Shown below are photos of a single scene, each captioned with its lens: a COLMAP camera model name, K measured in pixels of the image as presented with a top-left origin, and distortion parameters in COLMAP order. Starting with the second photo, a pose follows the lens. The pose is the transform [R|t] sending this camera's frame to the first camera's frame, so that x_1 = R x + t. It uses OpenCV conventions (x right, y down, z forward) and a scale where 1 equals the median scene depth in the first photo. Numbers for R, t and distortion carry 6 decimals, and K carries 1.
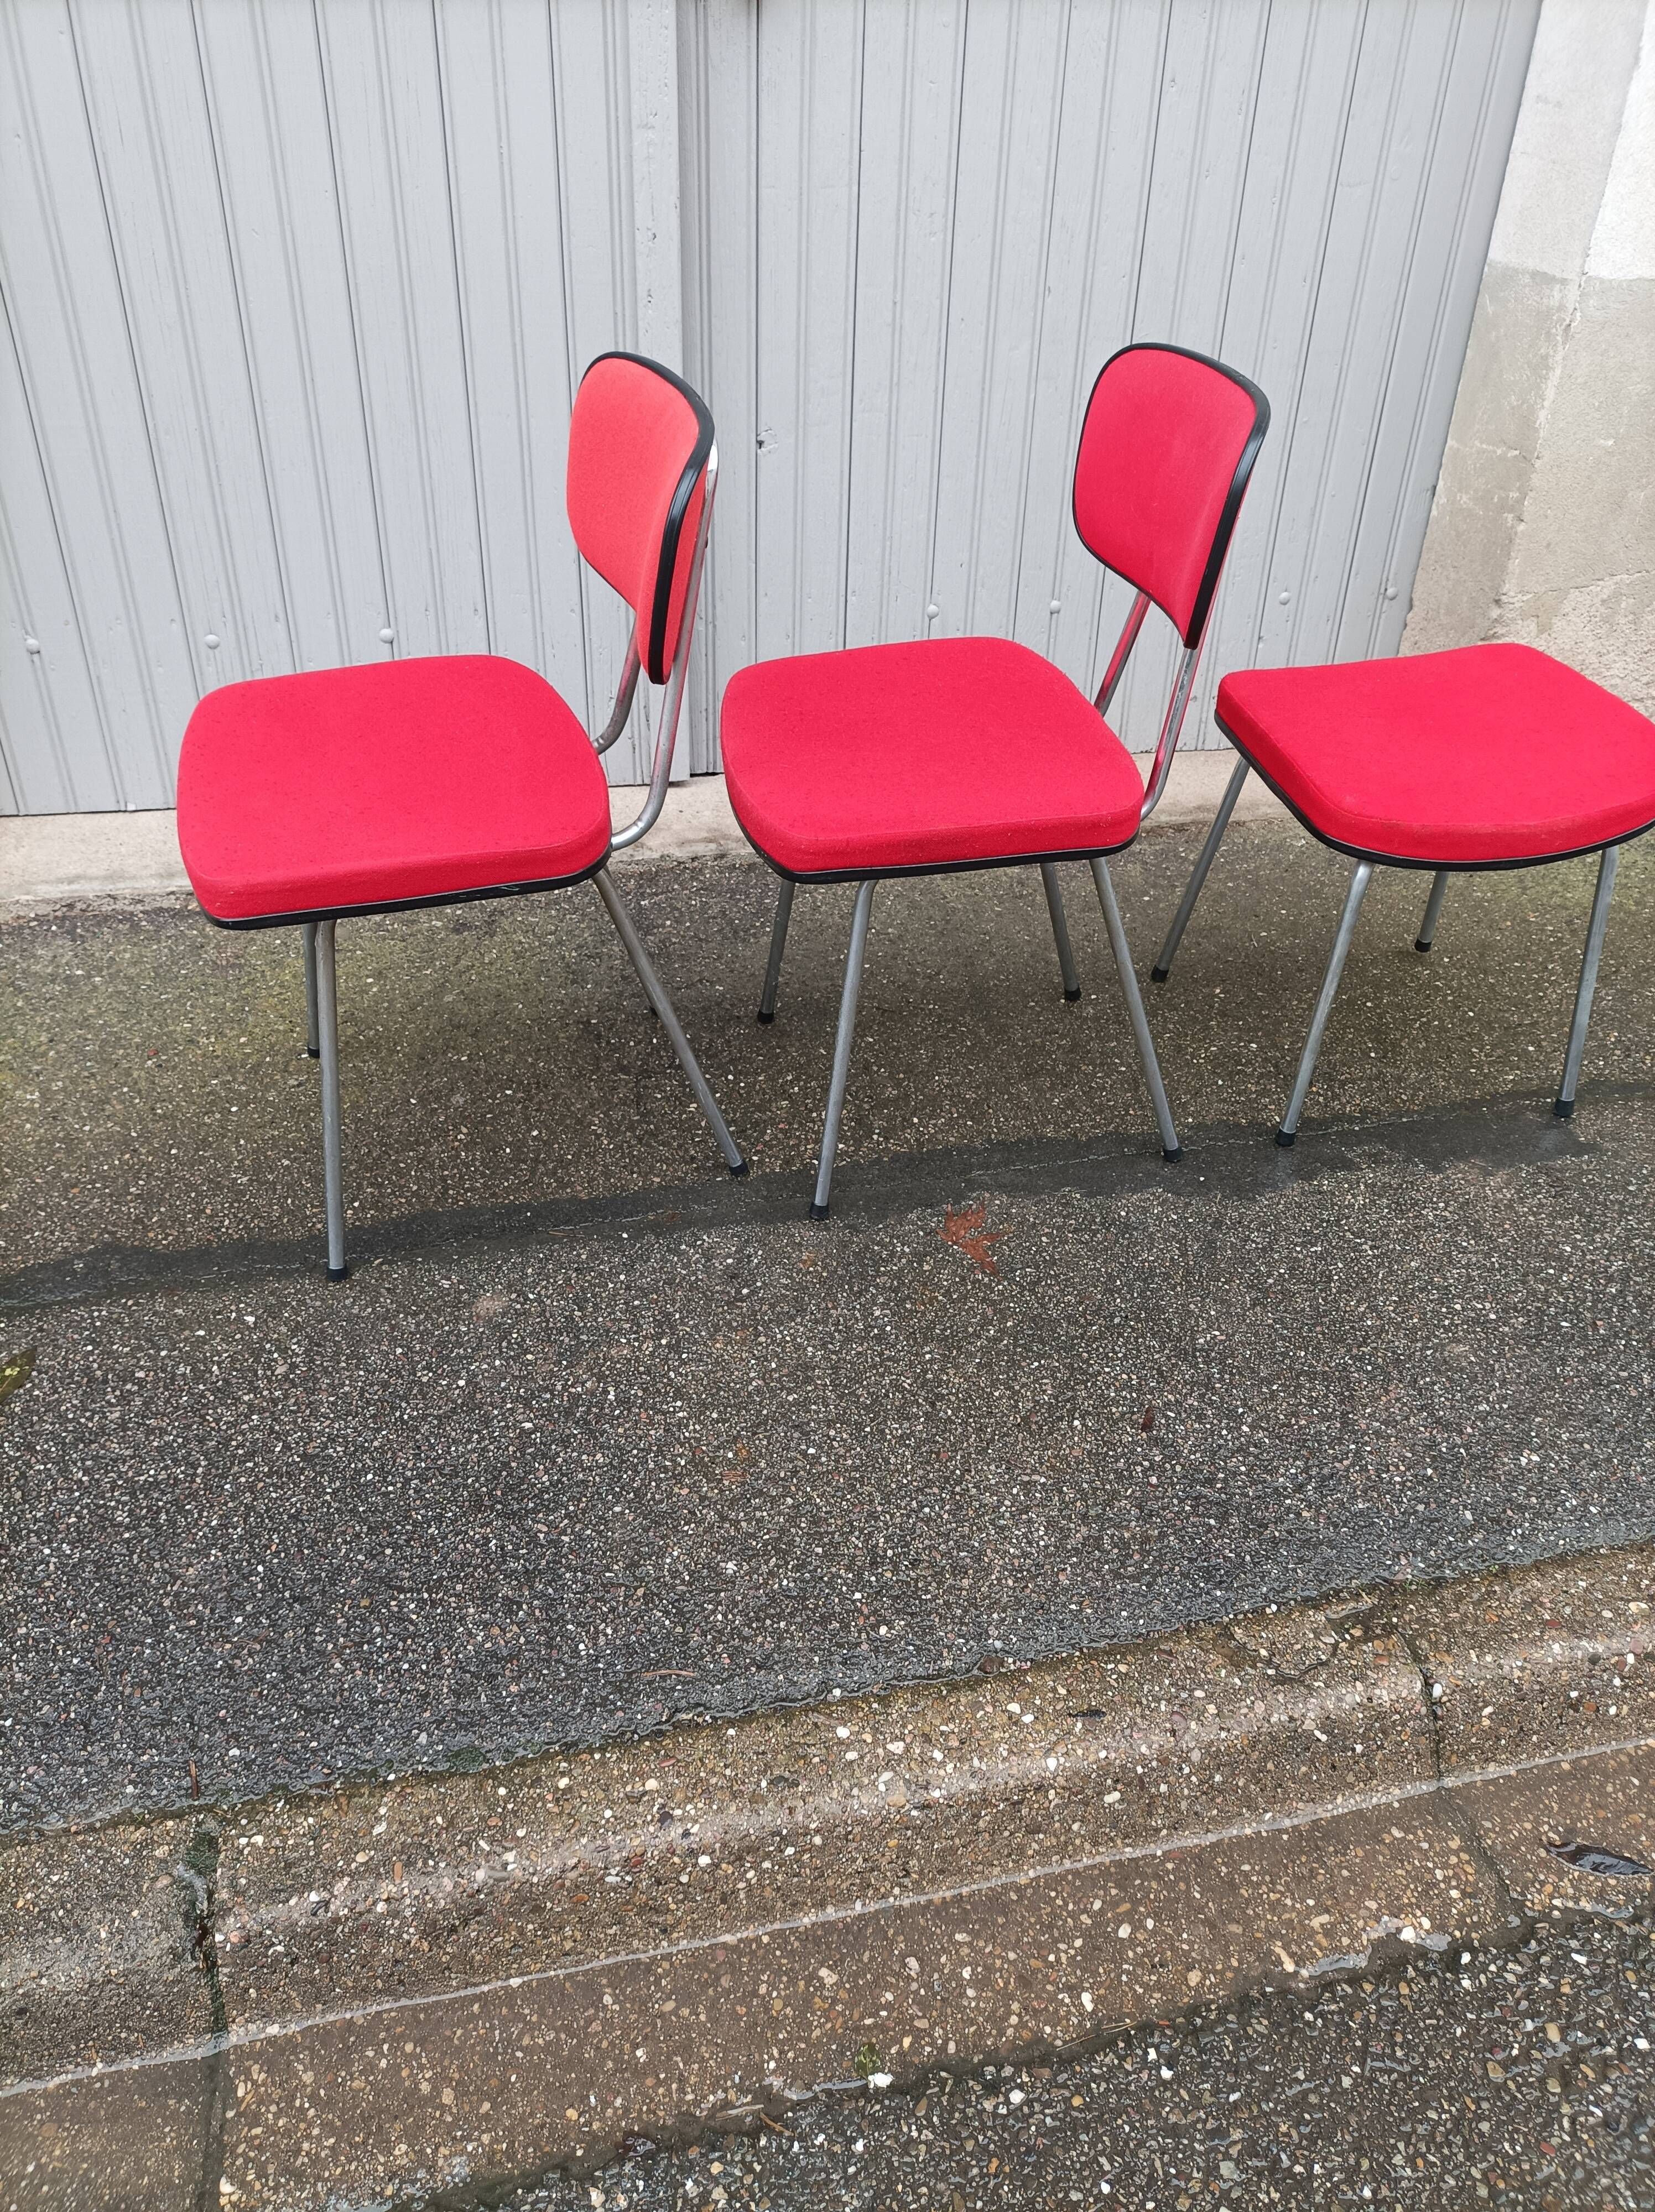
lens RADIAL K [[1637.4, 0, 816.4], [0, 1637.4, 1123.8], [0, 0, 1]] dist [0.030247, -0.024968]
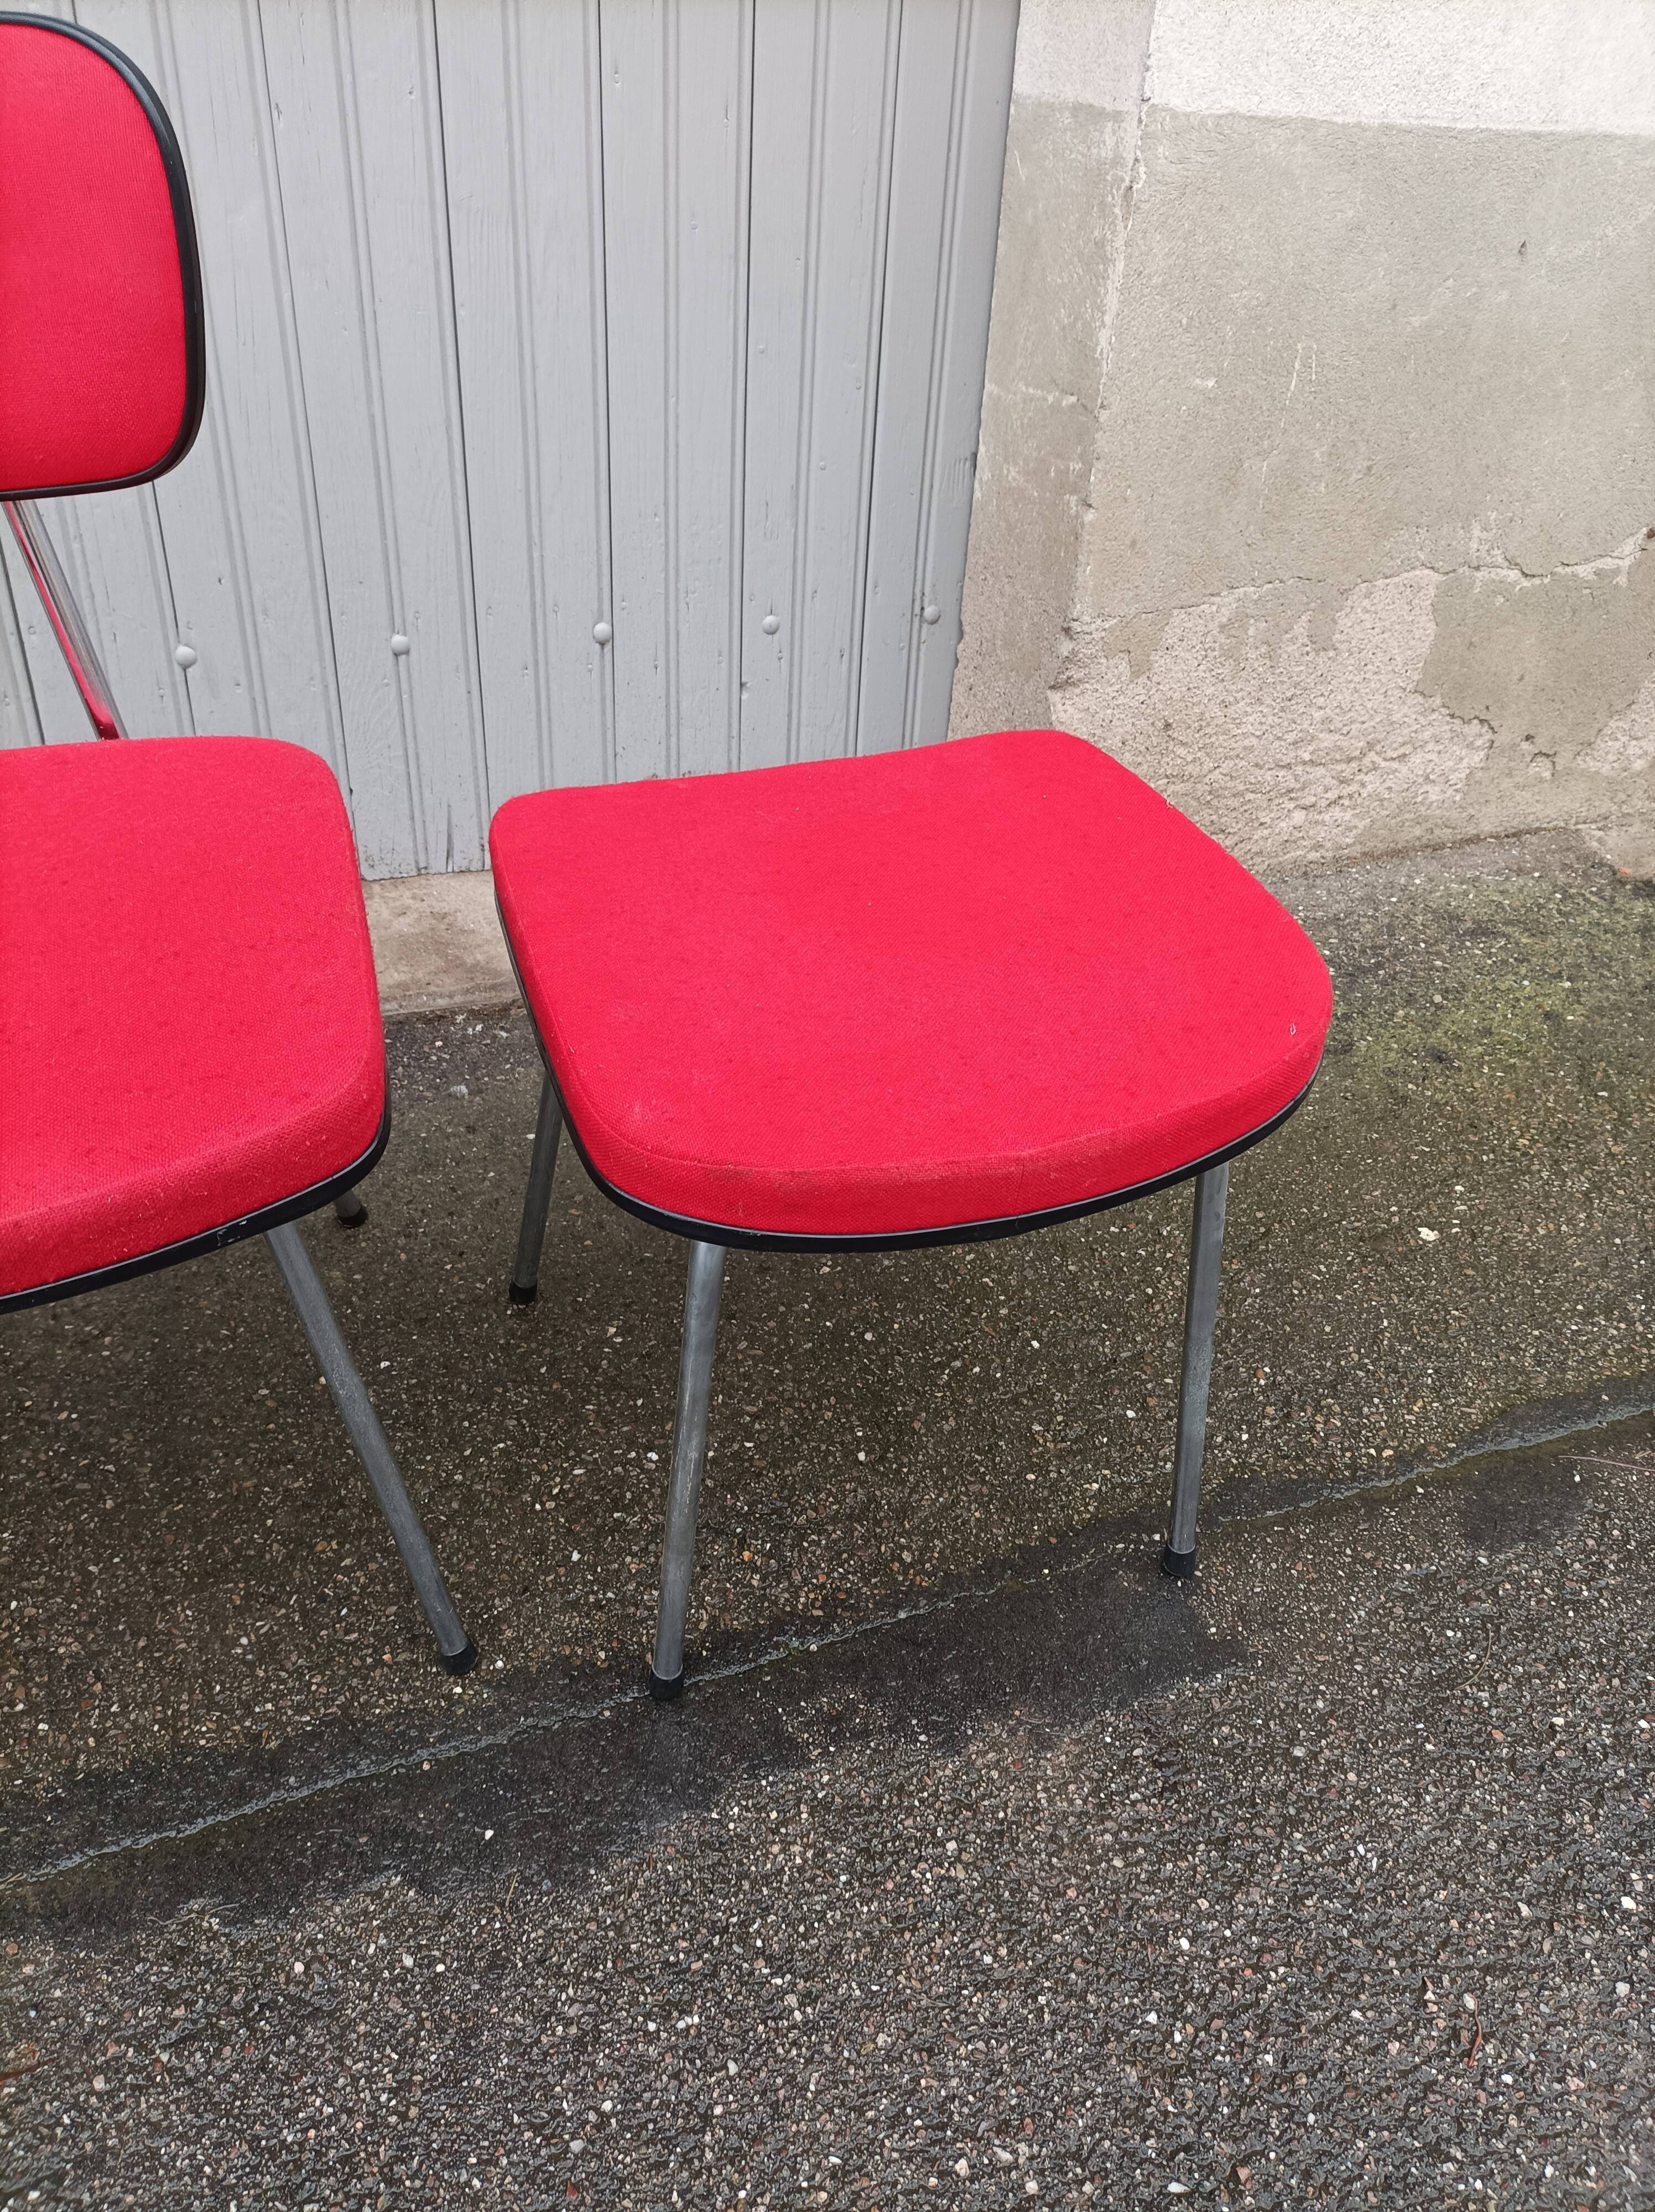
lens RADIAL K [[1646.1, 0, 811.9], [0, 1646.1, 1119.7], [0, 0, 1]] dist [0.022940, -0.022775]
pose [[0.987025, -0.064038, 0.147246, 0.326942], [0.063284, 0.997947, 0.009808, -0.217991], [-0.147572, -0.000363, 0.989051, 0.590046]]
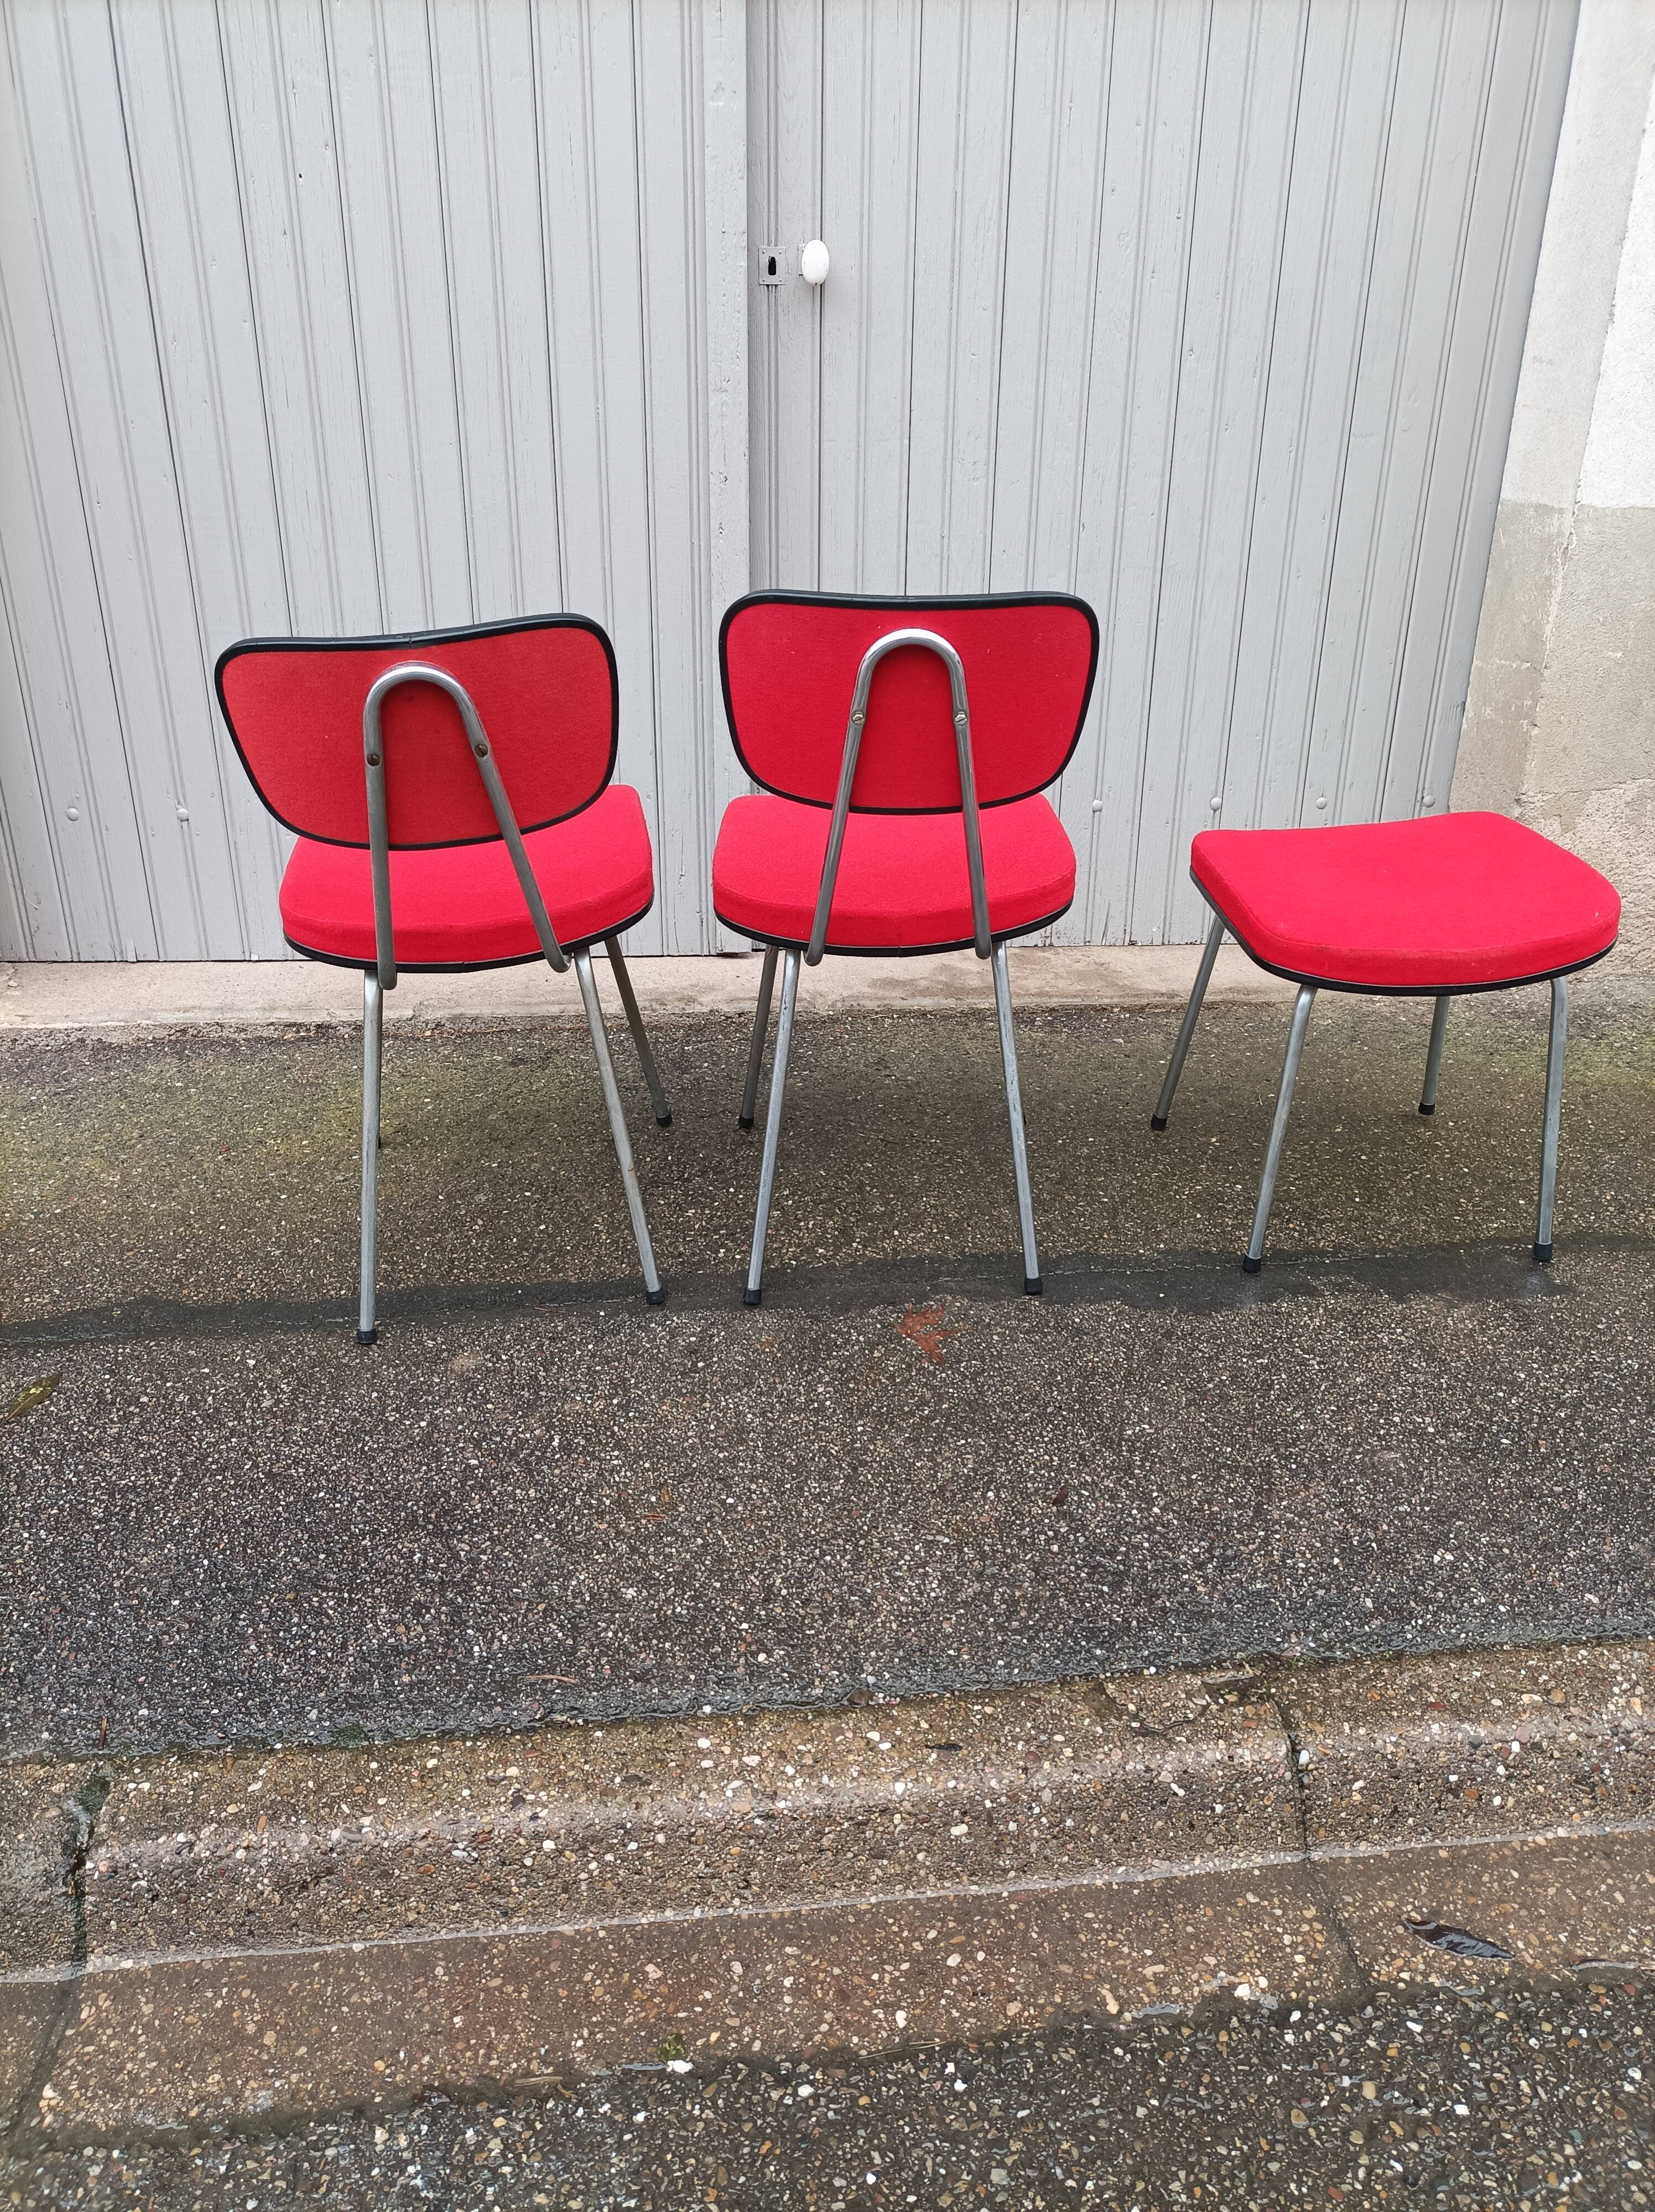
lens RADIAL K [[1637.7, 0, 817.0], [0, 1637.7, 1117.8], [0, 0, 1]] dist [0.032044, -0.023609]
pose [[0.991668, 0.036844, -0.123440, 0.172434], [-0.057700, 0.983769, -0.169909, 0.133916], [0.115176, 0.175616, 0.977698, -0.061648]]
